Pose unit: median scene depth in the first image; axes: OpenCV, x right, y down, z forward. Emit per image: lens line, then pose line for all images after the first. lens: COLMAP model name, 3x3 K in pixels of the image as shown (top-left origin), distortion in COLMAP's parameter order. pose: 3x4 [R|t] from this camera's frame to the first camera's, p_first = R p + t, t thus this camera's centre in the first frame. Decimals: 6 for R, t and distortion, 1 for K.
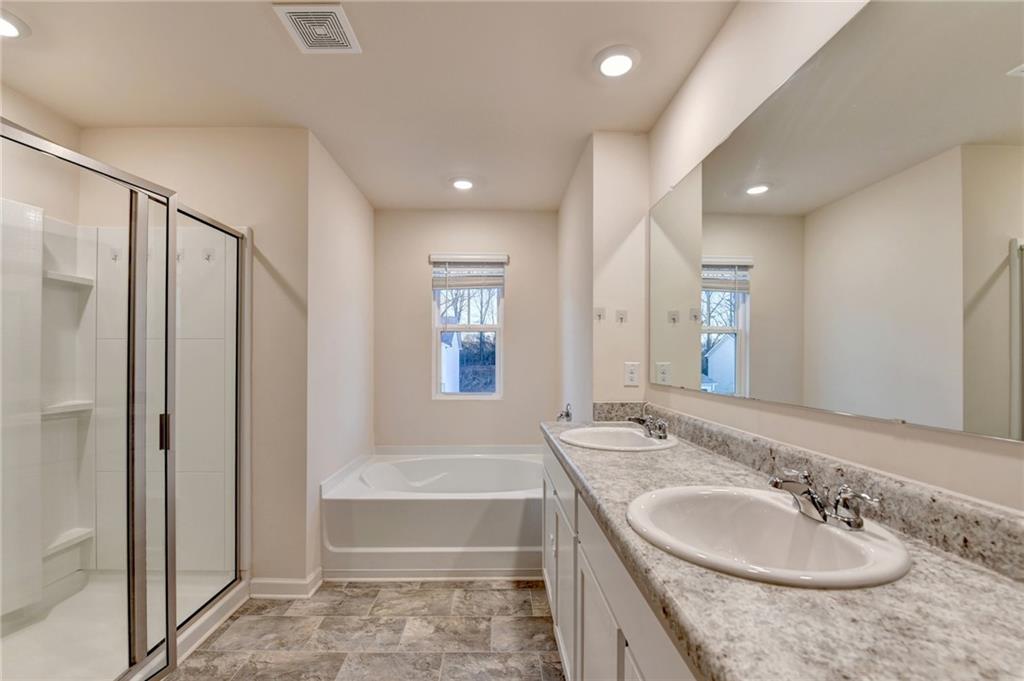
lens RADIAL K [[422.3, 0, 510.9], [0, 422.3, 355.9], [0, 0, 1]] dist [-0.011362, -0.002502]
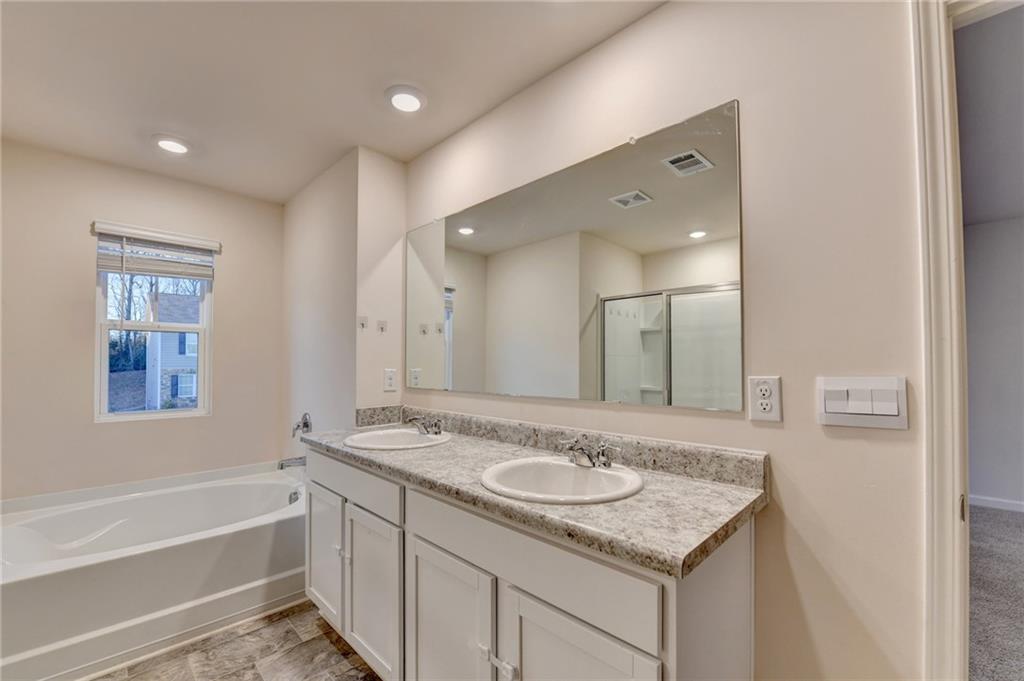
lens RADIAL K [[422.3, 0, 495.2], [0, 422.3, 356.7], [0, 0, 1]] dist [-0.011362, -0.002502]
pose [[0.735322, 0.010461, 0.677637, -0.270131], [-0.002304, 0.999914, -0.012936, -0.003186], [-0.677714, 0.007951, 0.735283, 0.021608]]
